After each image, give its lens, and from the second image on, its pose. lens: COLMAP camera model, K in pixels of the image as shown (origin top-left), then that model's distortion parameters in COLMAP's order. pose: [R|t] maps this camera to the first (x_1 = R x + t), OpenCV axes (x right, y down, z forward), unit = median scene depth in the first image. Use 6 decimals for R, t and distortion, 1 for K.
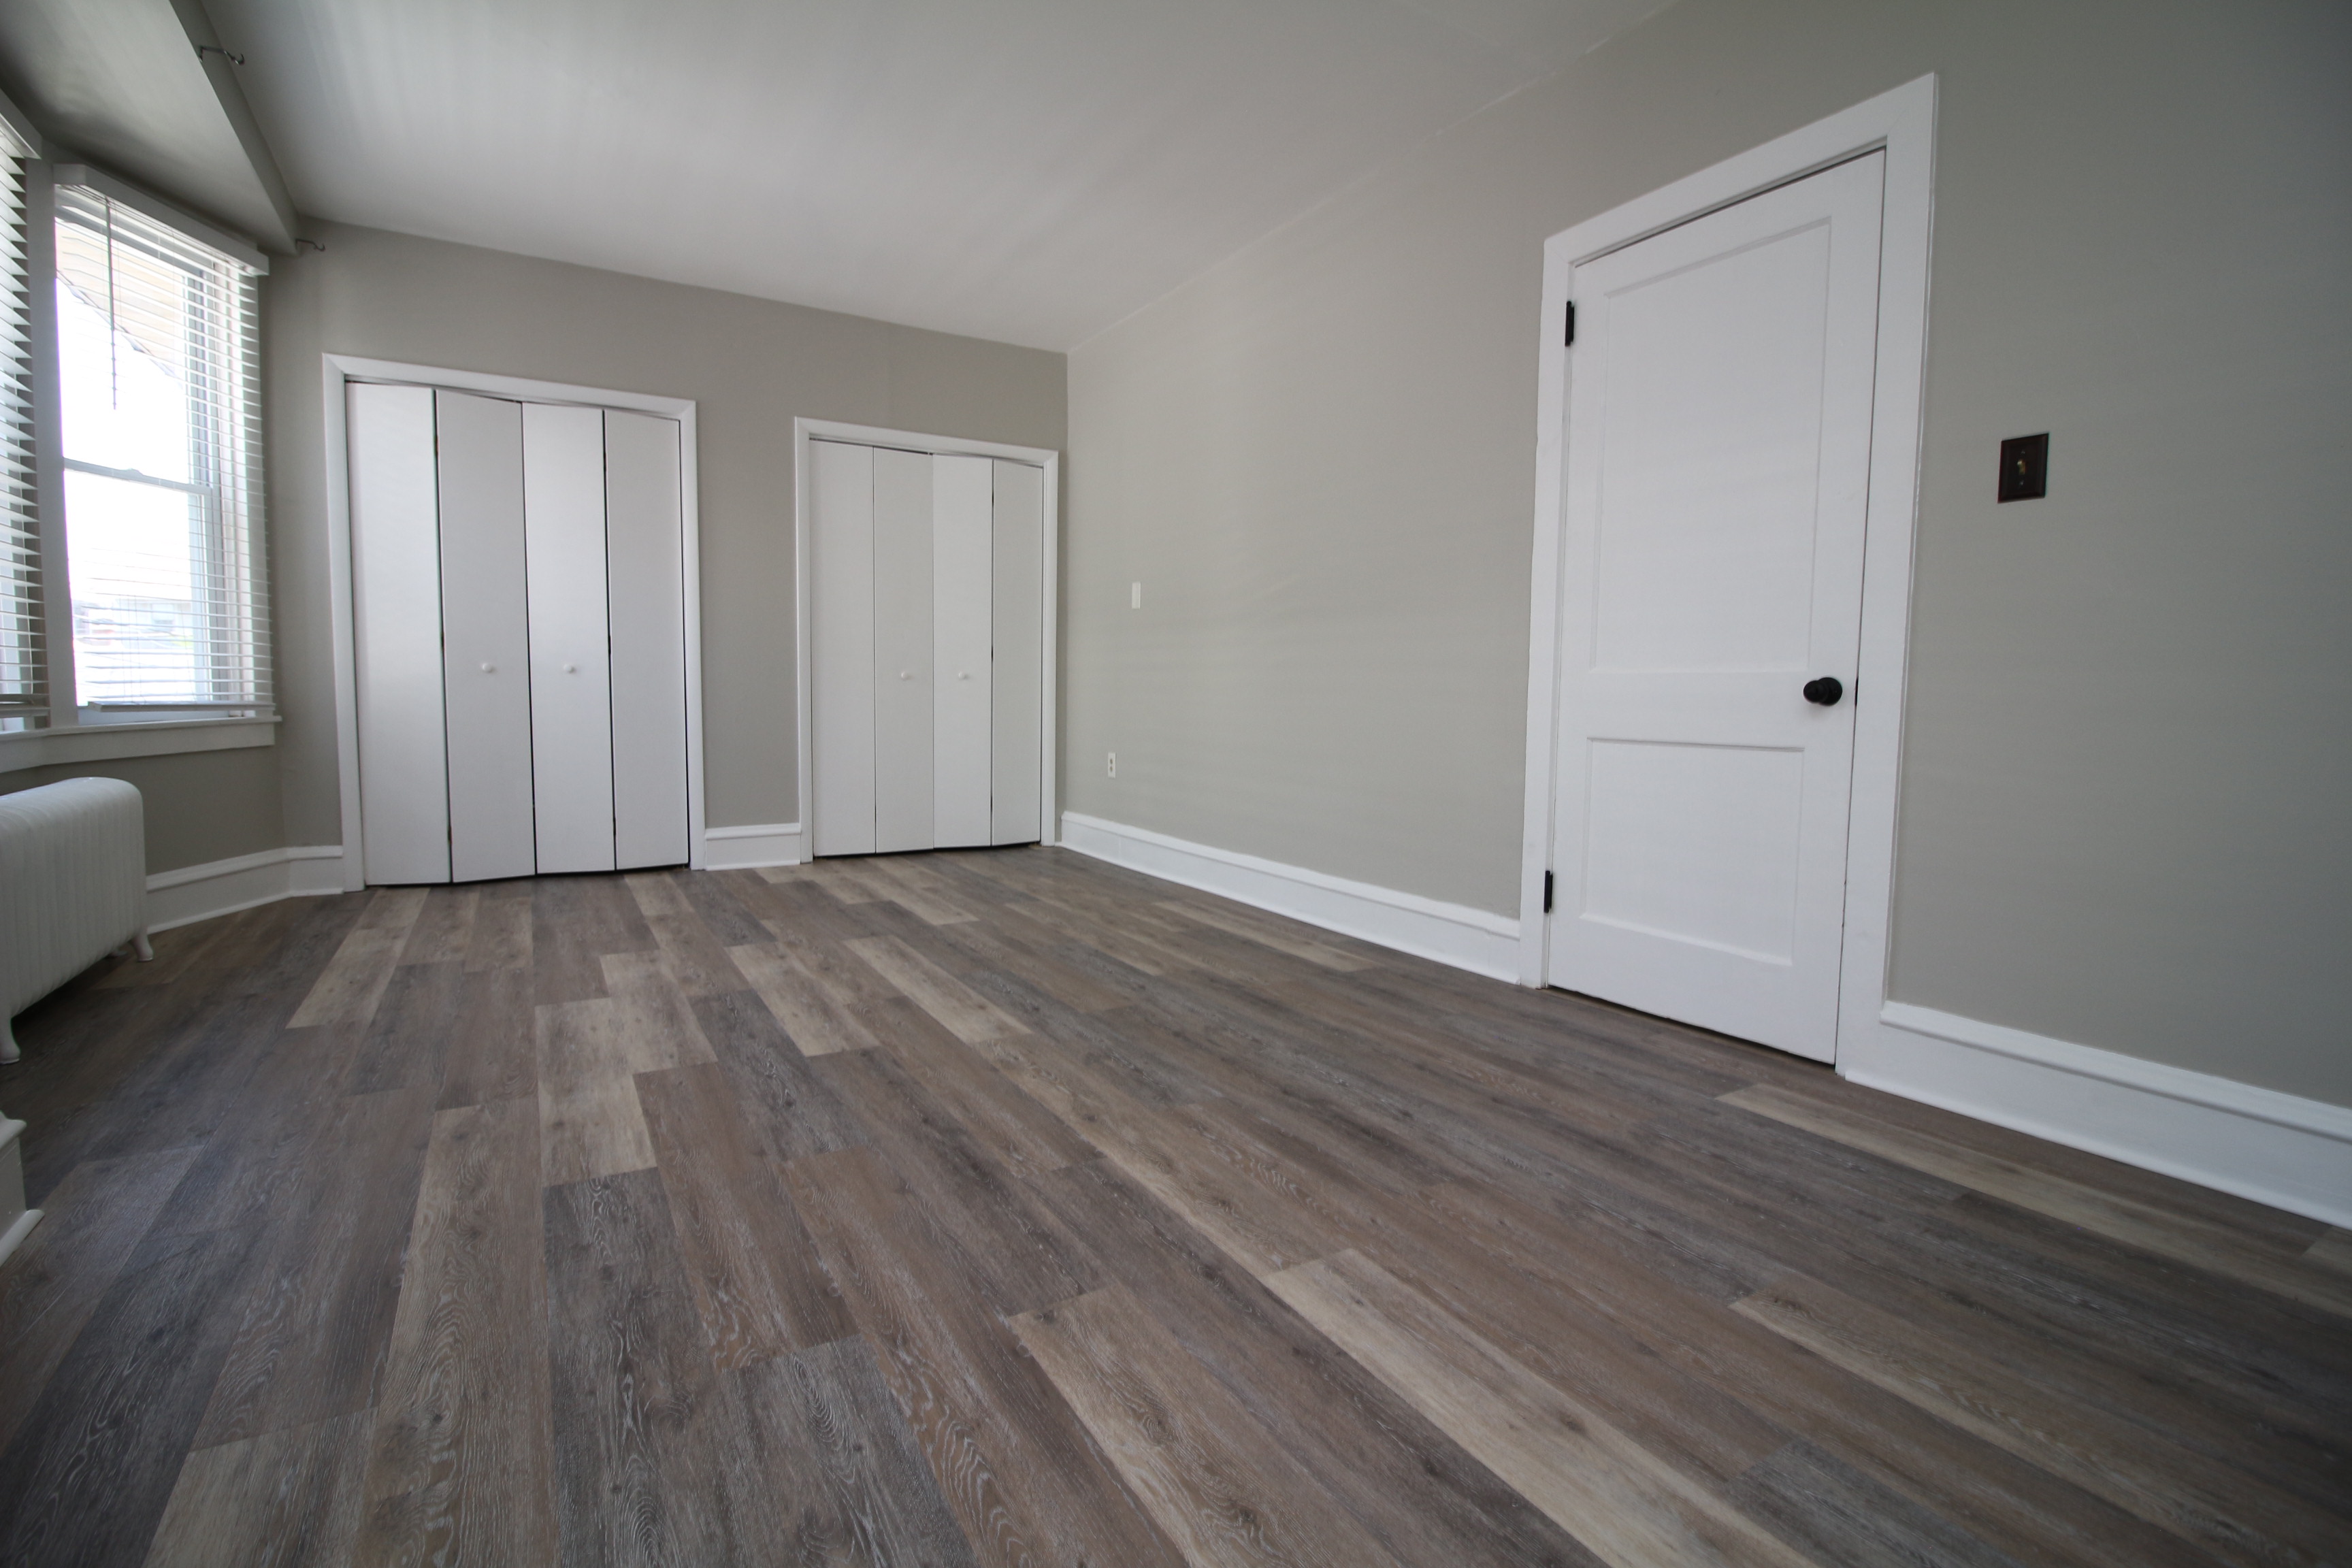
lens RADIAL K [[1090.0, 0, 1179.0], [0, 1090.0, 782.9], [0, 0, 1]] dist [-0.014131, -0.000932]
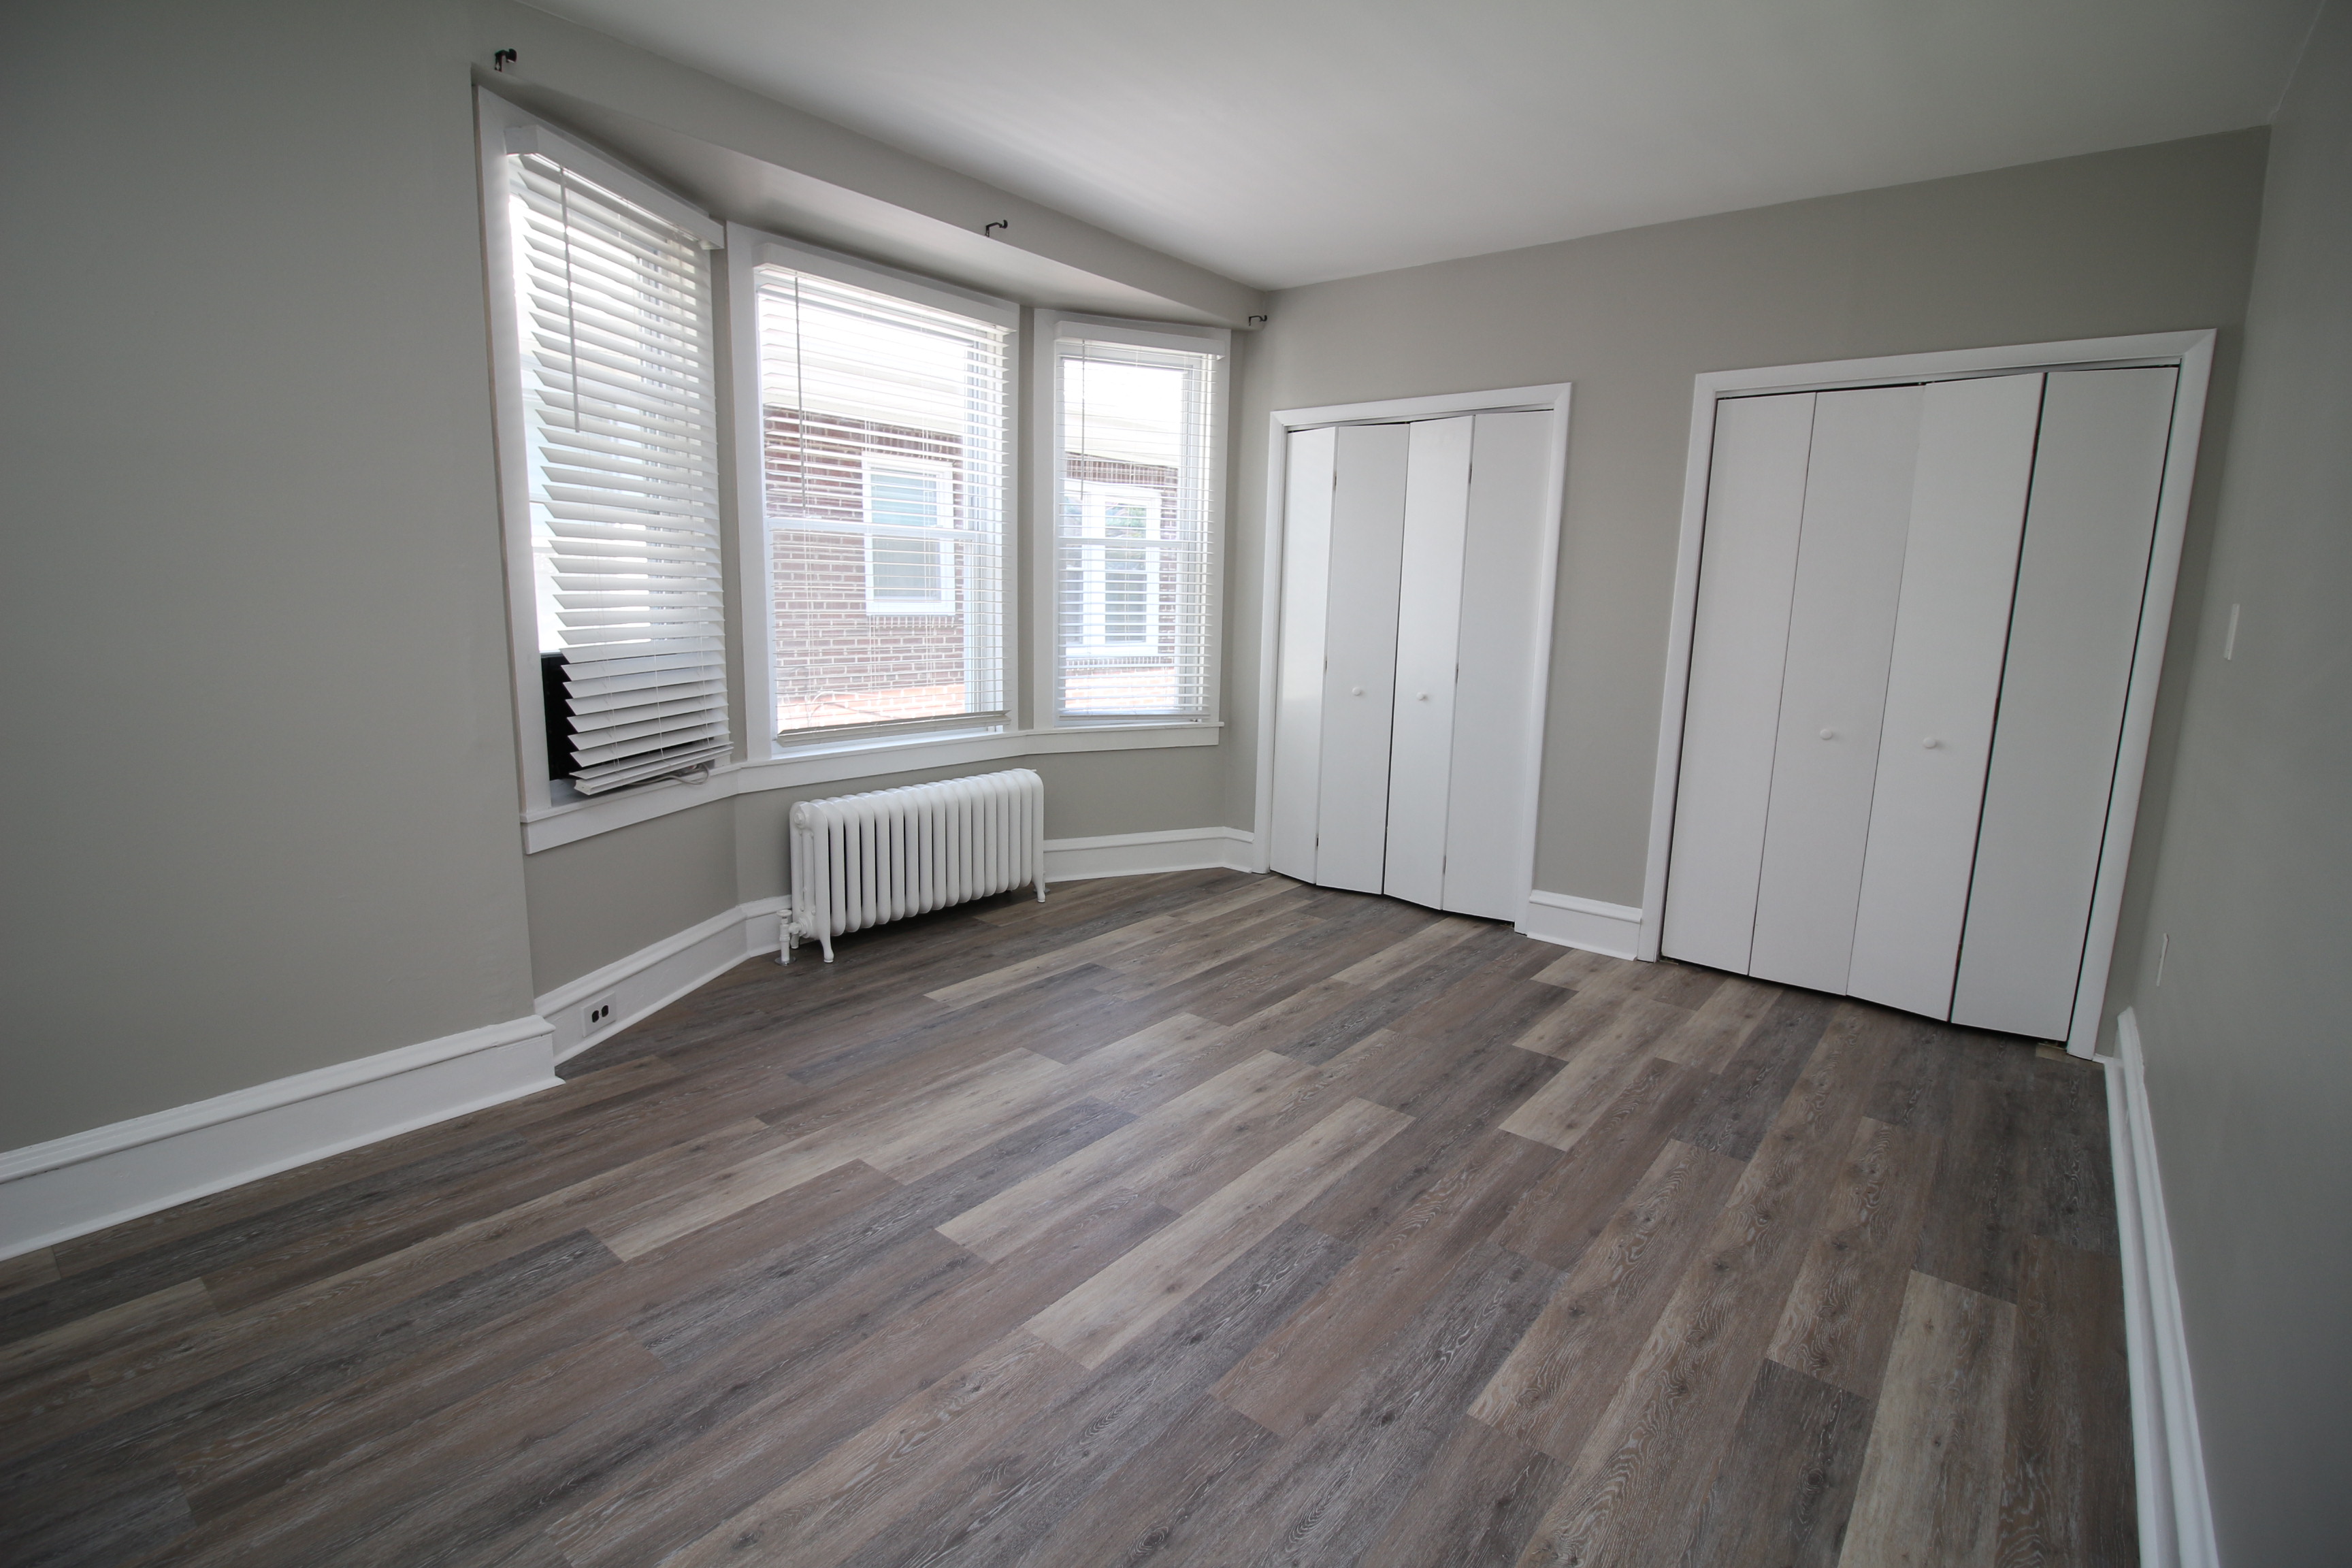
lens RADIAL K [[1090.0, 0, 1178.0], [0, 1090.0, 774.0], [0, 0, 1]] dist [-0.014131, -0.000932]
pose [[0.340958, 0.153902, -0.927395, 0.305624], [-0.102032, 0.986739, 0.126238, -0.154774], [0.934525, 0.051582, 0.352139, 0.521592]]
